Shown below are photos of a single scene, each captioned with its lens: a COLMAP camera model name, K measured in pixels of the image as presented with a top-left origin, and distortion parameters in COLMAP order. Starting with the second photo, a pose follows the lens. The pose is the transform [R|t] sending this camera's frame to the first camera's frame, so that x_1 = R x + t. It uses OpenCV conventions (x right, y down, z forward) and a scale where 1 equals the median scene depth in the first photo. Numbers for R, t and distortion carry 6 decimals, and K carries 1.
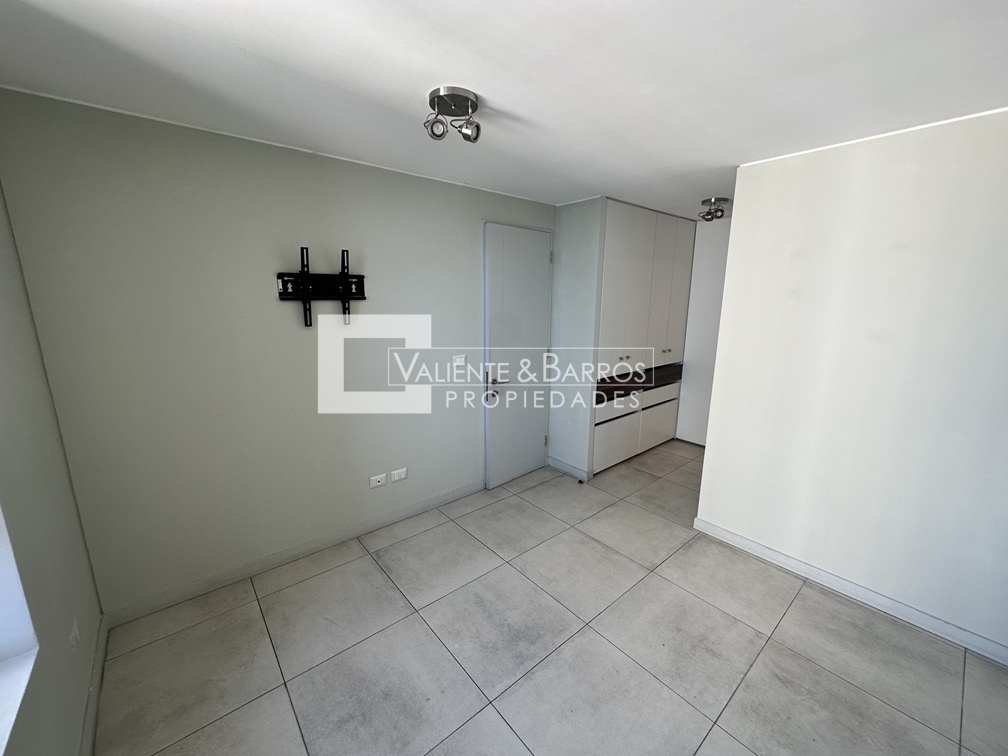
lens RADIAL K [[398.9, 0, 504.0], [0, 398.9, 378.0], [0, 0, 1]] dist [-0.011715, 0.000125]
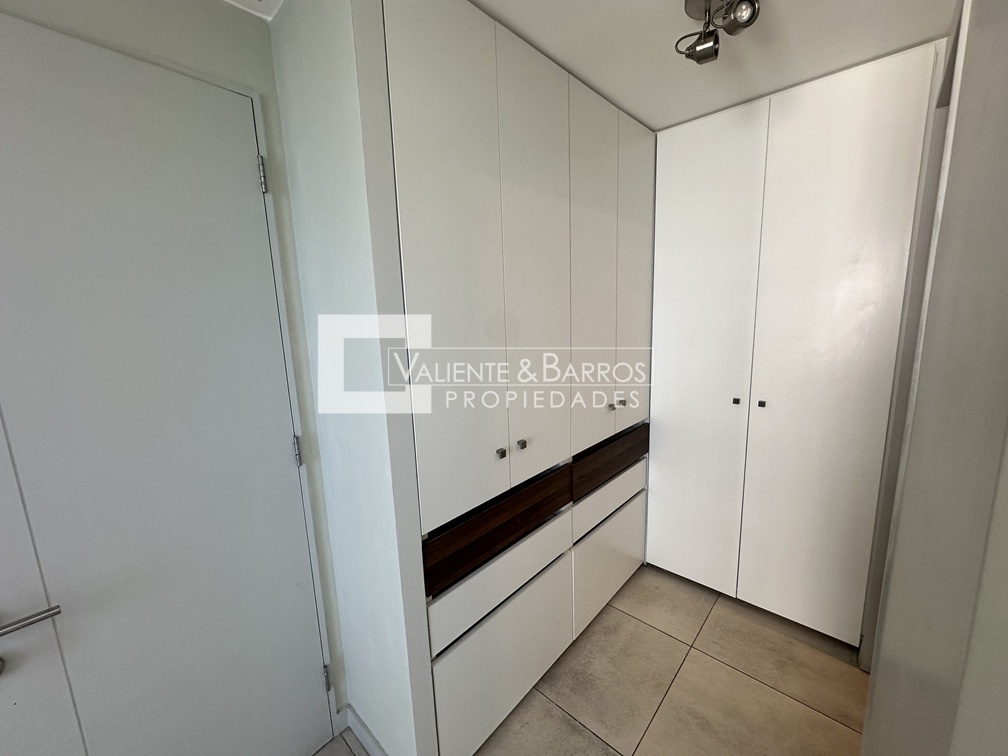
lens RADIAL K [[398.9, 0, 504.0], [0, 398.9, 378.0], [0, 0, 1]] dist [-0.011715, 0.000125]
pose [[0.991672, -0.060435, 0.113729, 0.225856], [0.065336, 0.997067, -0.039868, -0.090331], [-0.110986, 0.046967, 0.992712, 0.550516]]
